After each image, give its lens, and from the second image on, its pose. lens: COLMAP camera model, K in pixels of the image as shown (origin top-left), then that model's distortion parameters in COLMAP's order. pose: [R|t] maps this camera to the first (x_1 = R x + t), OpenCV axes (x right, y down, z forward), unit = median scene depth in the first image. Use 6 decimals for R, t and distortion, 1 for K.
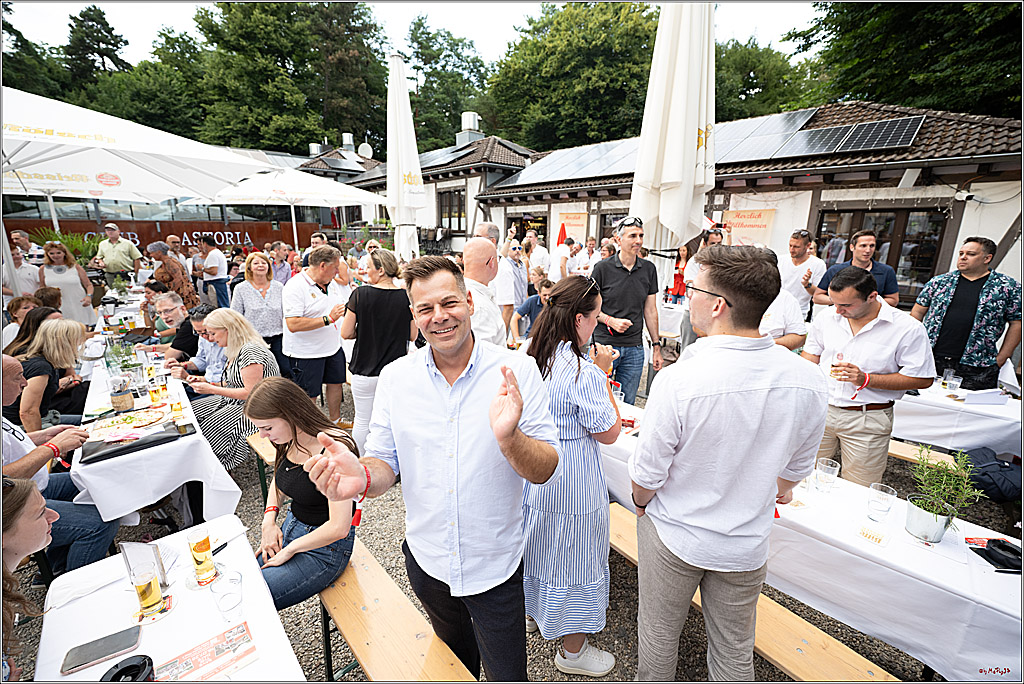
lens RADIAL K [[421.0, 0, 503.9], [0, 421.0, 340.8], [0, 0, 1]] dist [-0.022007, 0.001654]
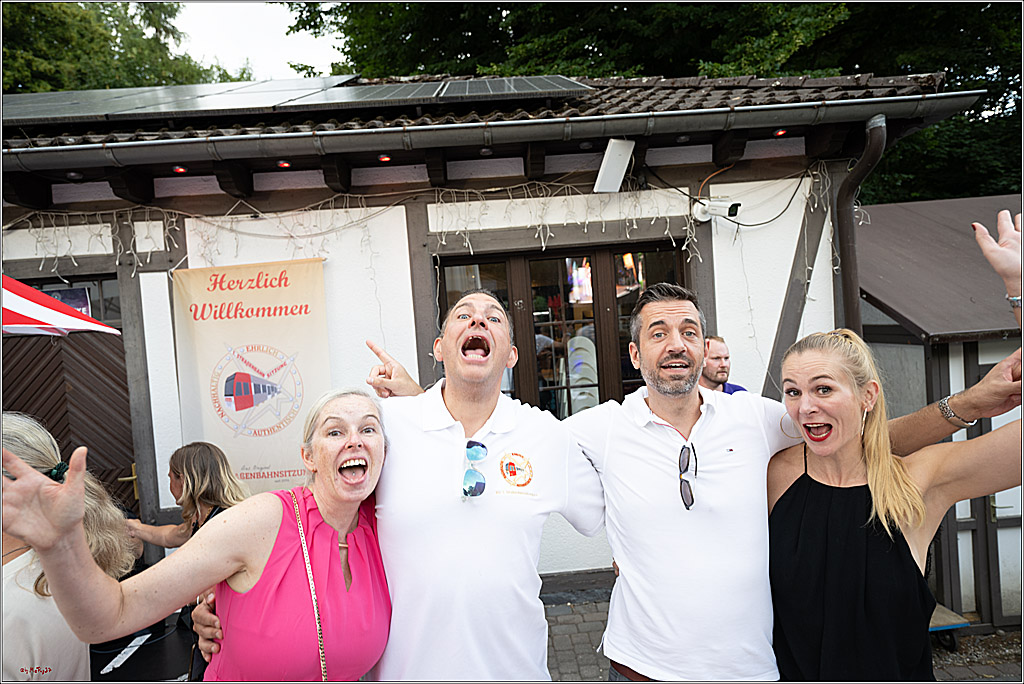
lens RADIAL K [[582.8, 0, 505.7], [0, 582.8, 343.1], [0, 0, 1]] dist [-0.003096, 0.006282]
pose [[0.653590, -0.088469, 0.751661, 0.094272], [0.263813, 0.957488, -0.116698, -0.038210], [-0.709382, 0.274571, 0.649144, 0.147348]]
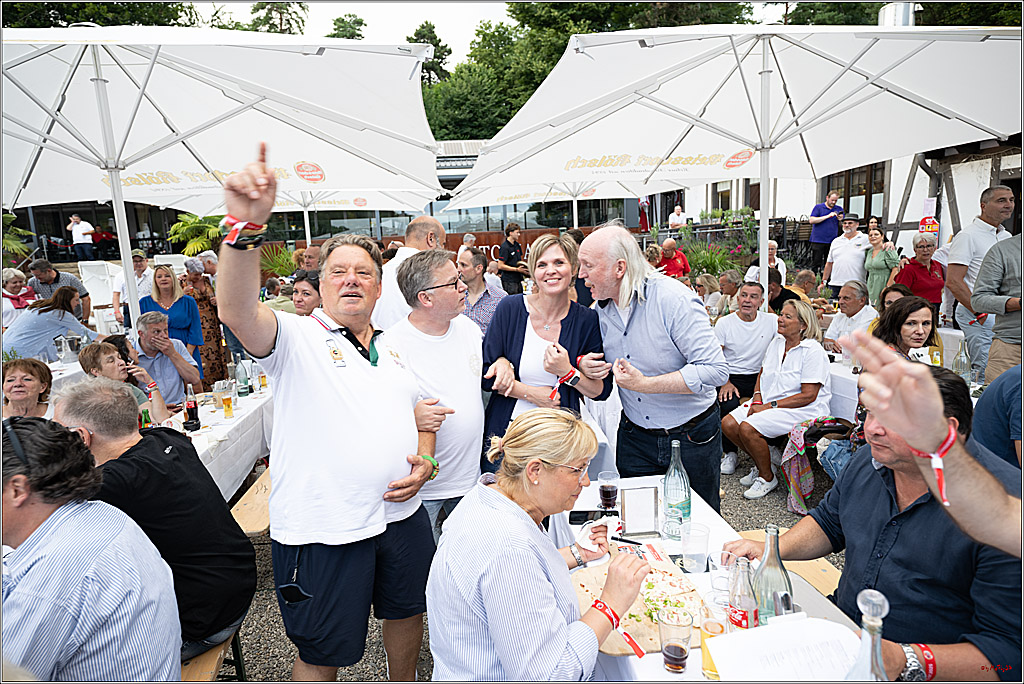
lens RADIAL K [[582.8, 0, 501.4], [0, 582.8, 338.3], [0, 0, 1]] dist [-0.003096, 0.006282]
pose [[0.809410, 0.042057, -0.585736, -0.019982], [-0.091099, 0.994350, -0.054491, -0.016202], [0.580135, 0.097466, 0.808668, 0.076930]]
